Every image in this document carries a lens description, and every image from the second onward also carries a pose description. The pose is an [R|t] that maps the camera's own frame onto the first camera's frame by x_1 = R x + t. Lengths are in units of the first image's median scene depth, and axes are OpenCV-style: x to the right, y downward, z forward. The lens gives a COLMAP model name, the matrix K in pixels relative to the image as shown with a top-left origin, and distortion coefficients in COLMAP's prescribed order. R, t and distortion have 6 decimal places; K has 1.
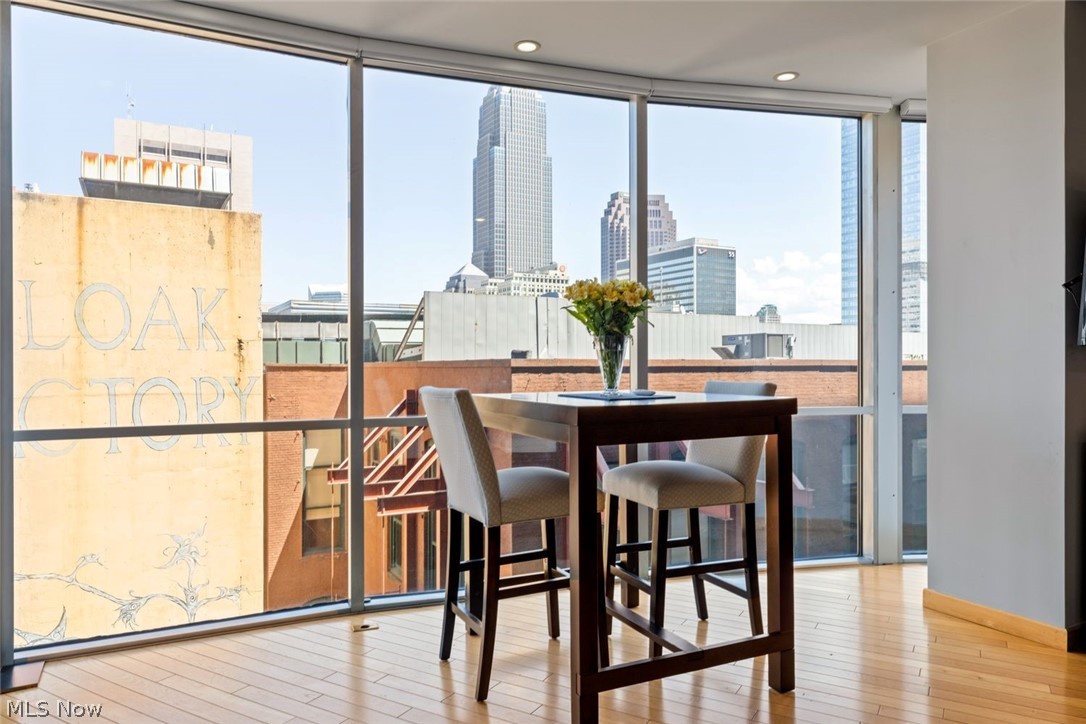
lens RADIAL K [[720.0, 0, 544.4], [0, 720.0, 364.1], [0, 0, 1]] dist [0.001735, -0.003321]
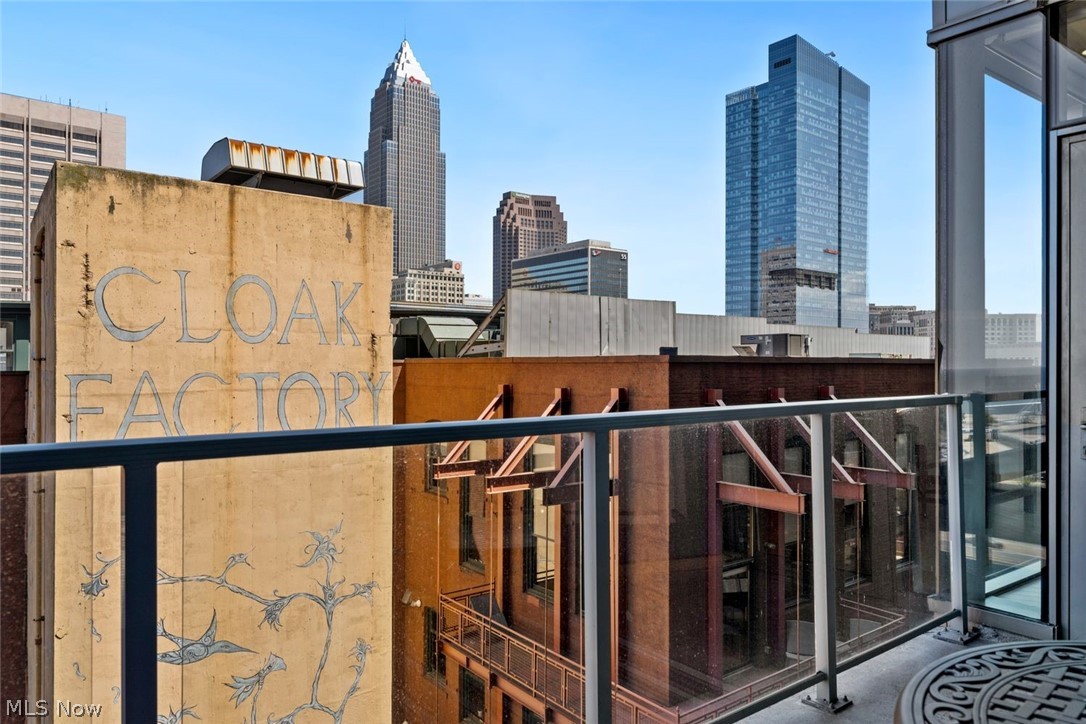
lens RADIAL K [[720.0, 0, 545.6], [0, 720.0, 359.6], [0, 0, 1]] dist [0.001735, -0.003321]
pose [[0.988050, 0.005019, 0.154051, -0.343764], [-0.004382, 0.999980, -0.004471, 0.004398], [-0.154070, 0.003742, 0.988053, -0.020134]]
